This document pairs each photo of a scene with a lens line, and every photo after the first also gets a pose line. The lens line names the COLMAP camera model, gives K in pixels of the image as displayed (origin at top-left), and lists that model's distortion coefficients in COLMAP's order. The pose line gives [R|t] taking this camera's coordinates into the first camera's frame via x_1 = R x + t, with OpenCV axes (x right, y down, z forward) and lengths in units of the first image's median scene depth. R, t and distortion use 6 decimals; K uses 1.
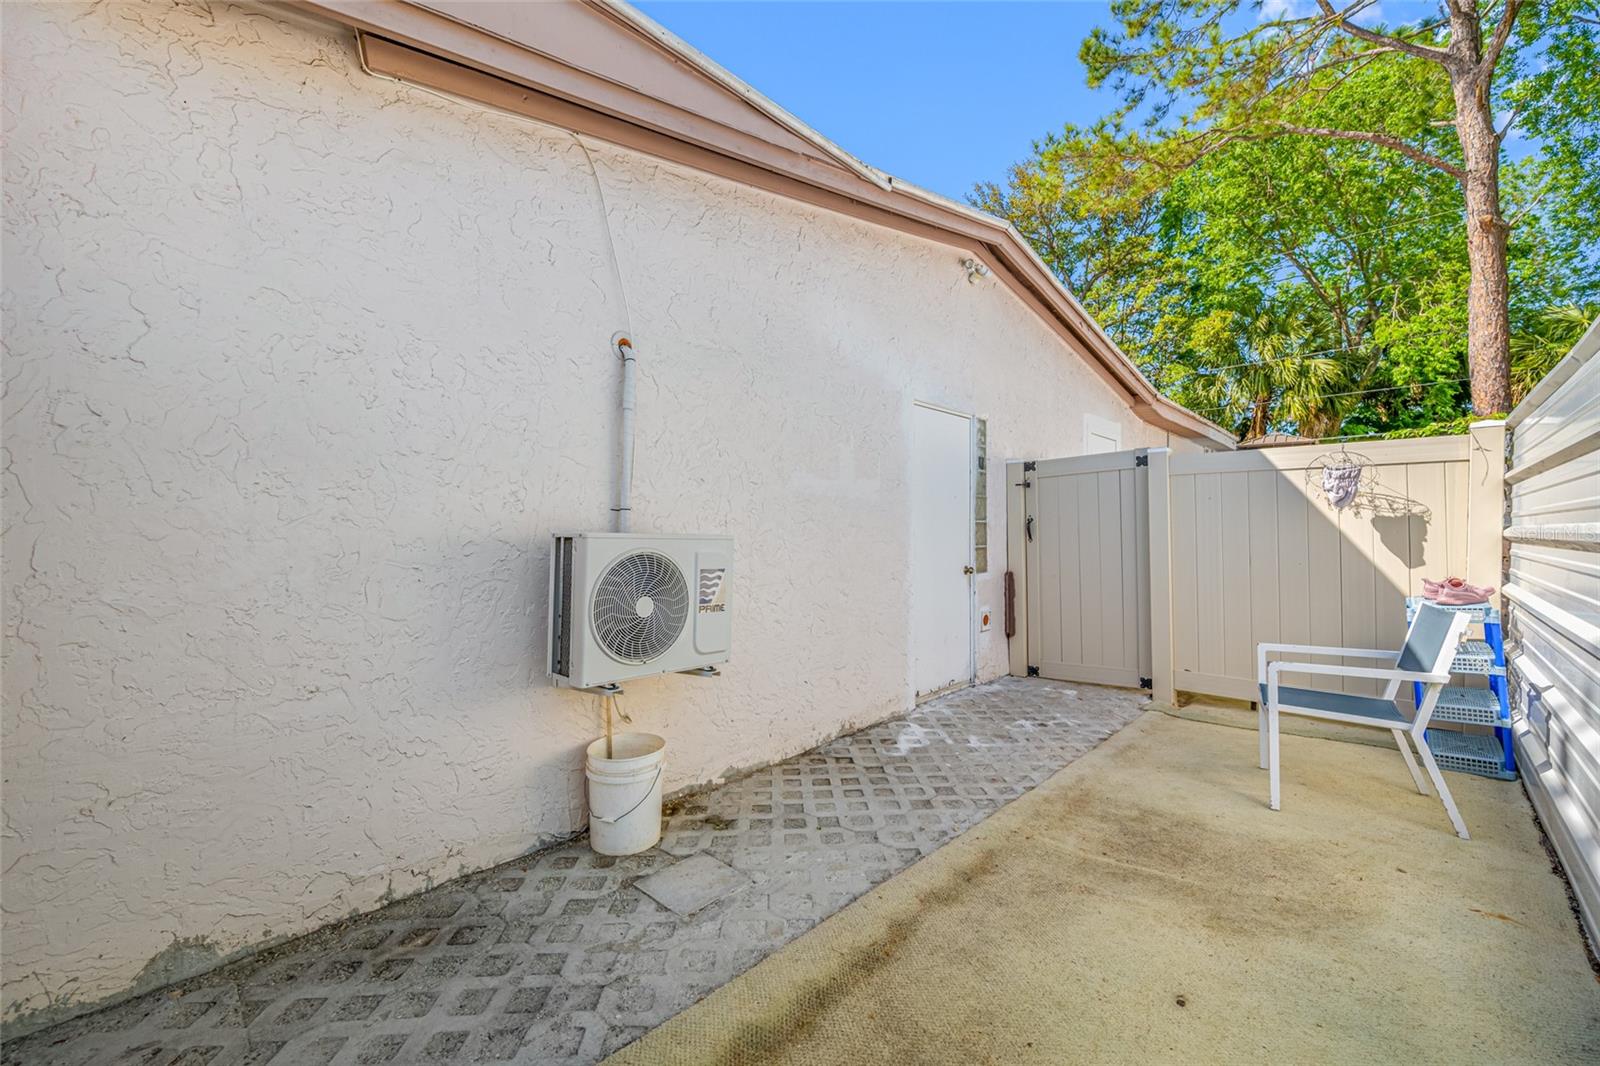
lens RADIAL K [[631.2, 0, 801.9], [0, 631.2, 530.3], [0, 0, 1]] dist [-0.002224, -0.000201]
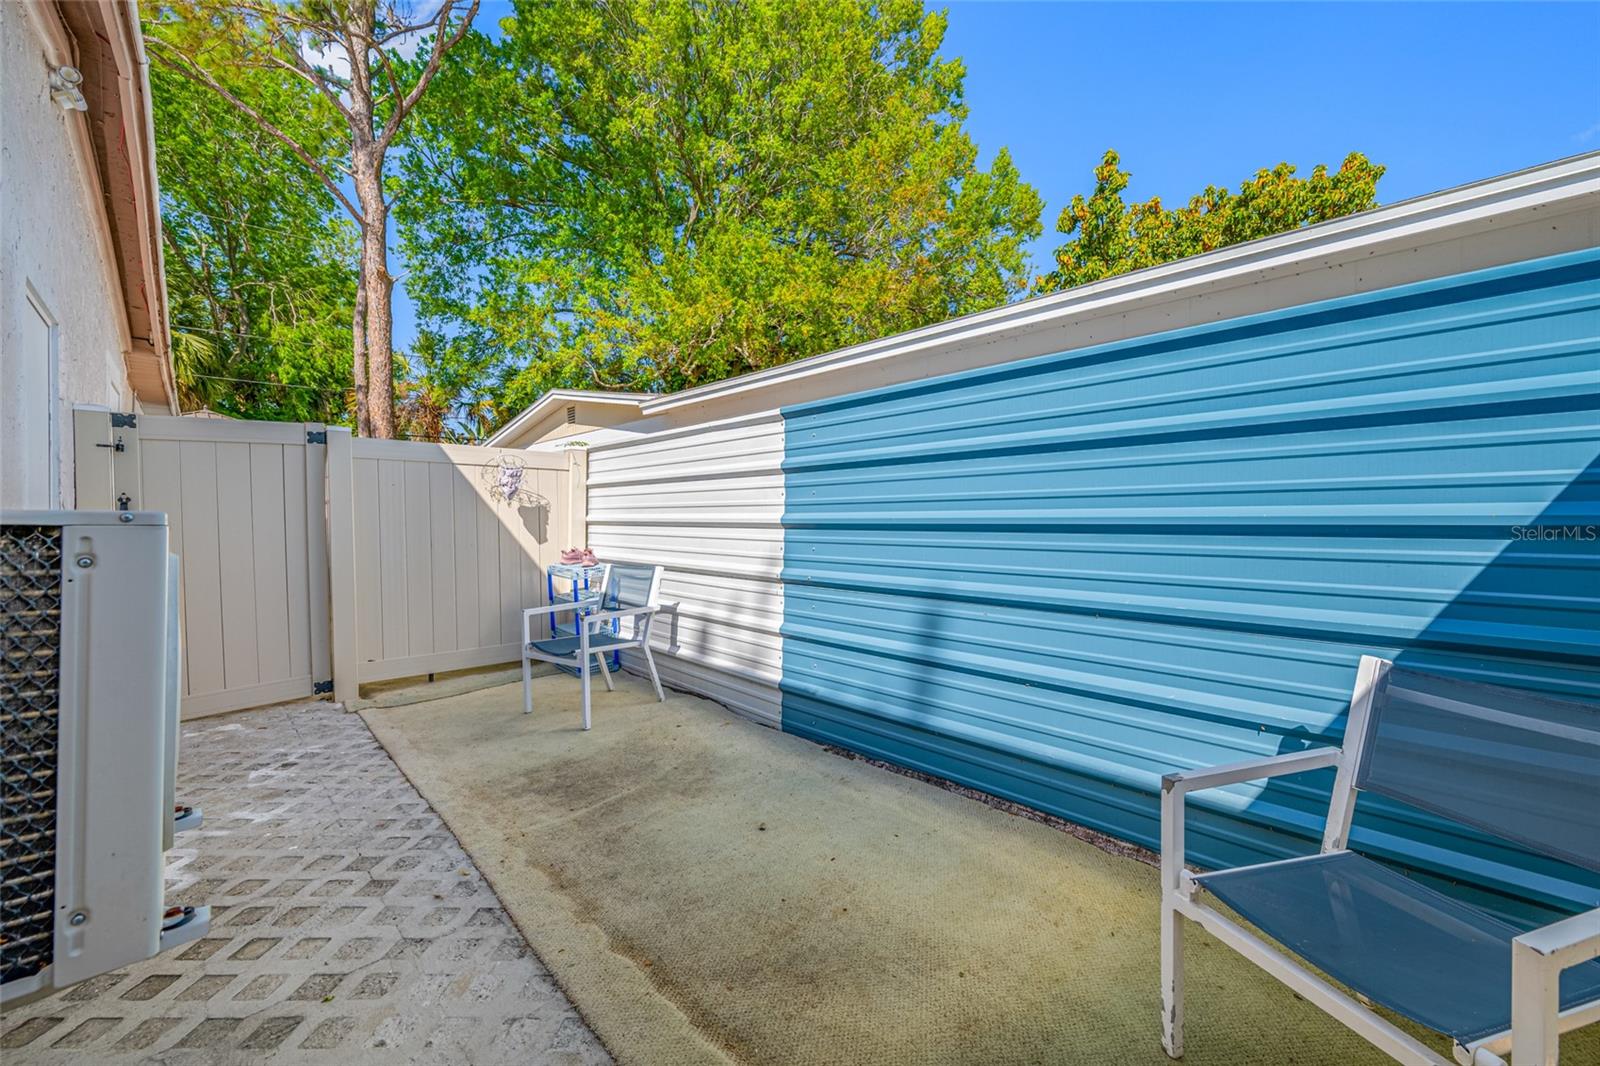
lens RADIAL K [[631.2, 0, 801.9], [0, 631.2, 530.3], [0, 0, 1]] dist [-0.002224, -0.000201]
pose [[0.051924, -0.014276, 0.998549, -0.478483], [-0.001738, 0.999895, 0.014386, 0.011981], [-0.998650, -0.002482, 0.051894, 0.453380]]
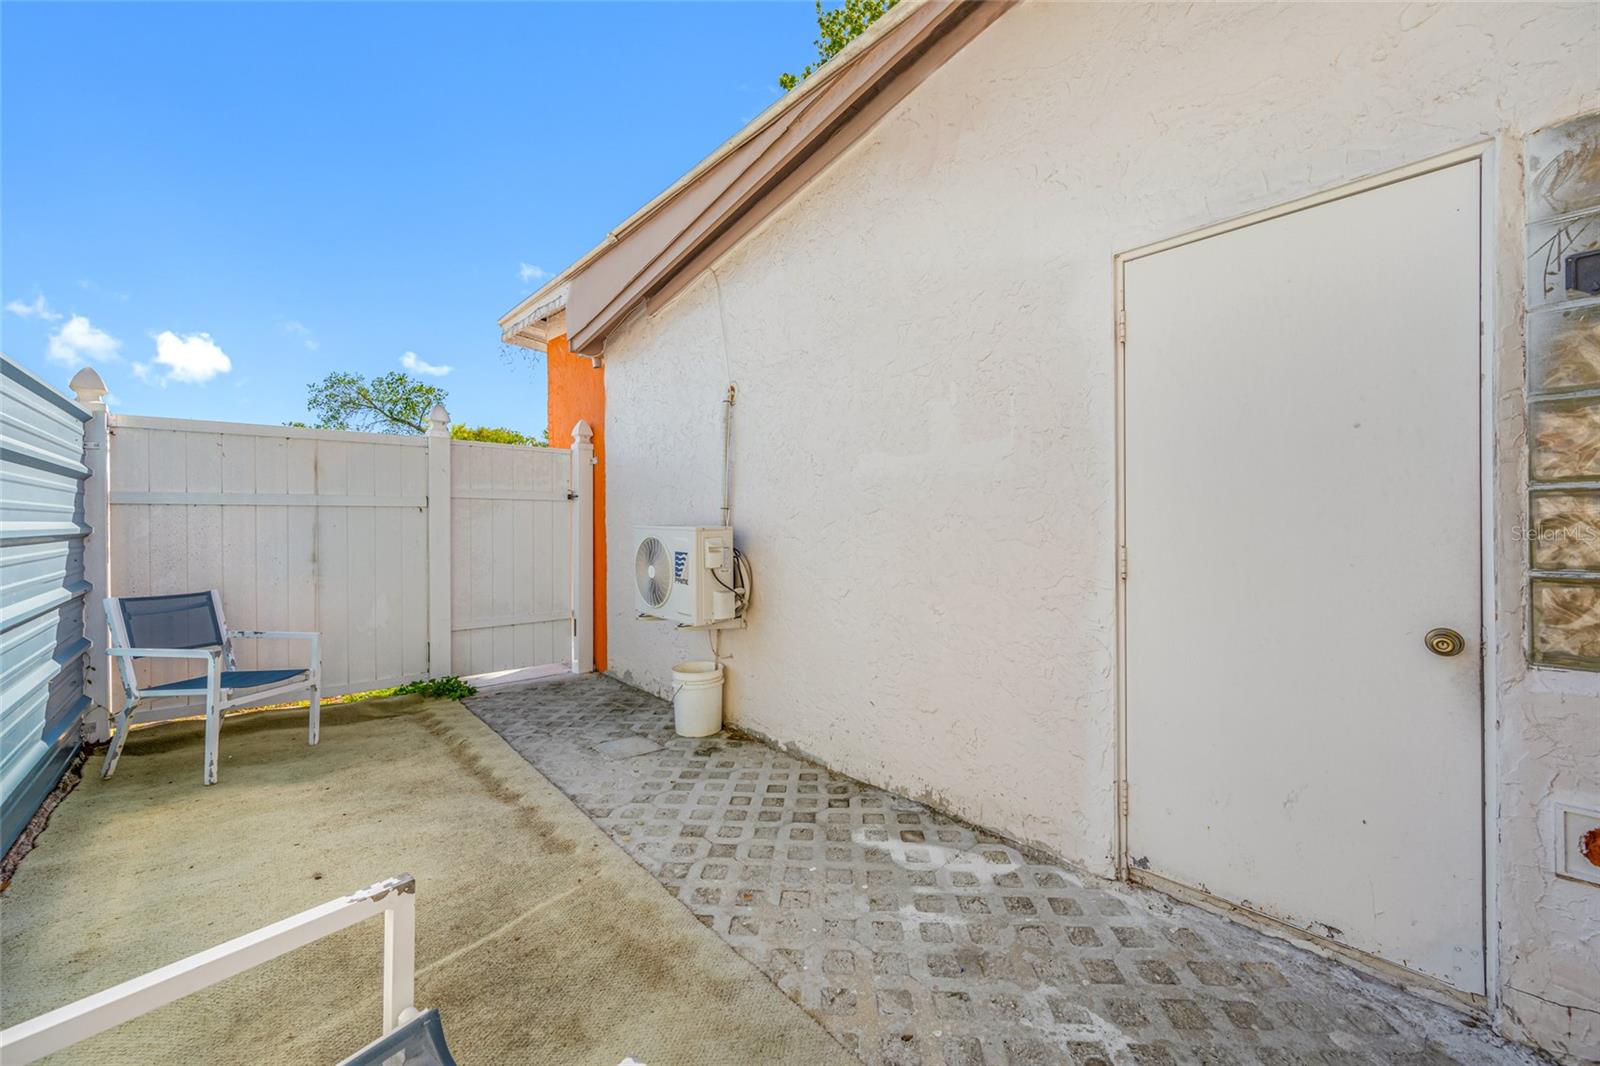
lens RADIAL K [[633.9, 0, 812.6], [0, 633.9, 524.6], [0, 0, 1]] dist [0.000621, -0.000045]
pose [[-0.075894, 0.004222, -0.997107, 1.019222], [0.006847, 0.999970, 0.003713, -0.000650], [0.997092, -0.006545, -0.075921, 1.180780]]
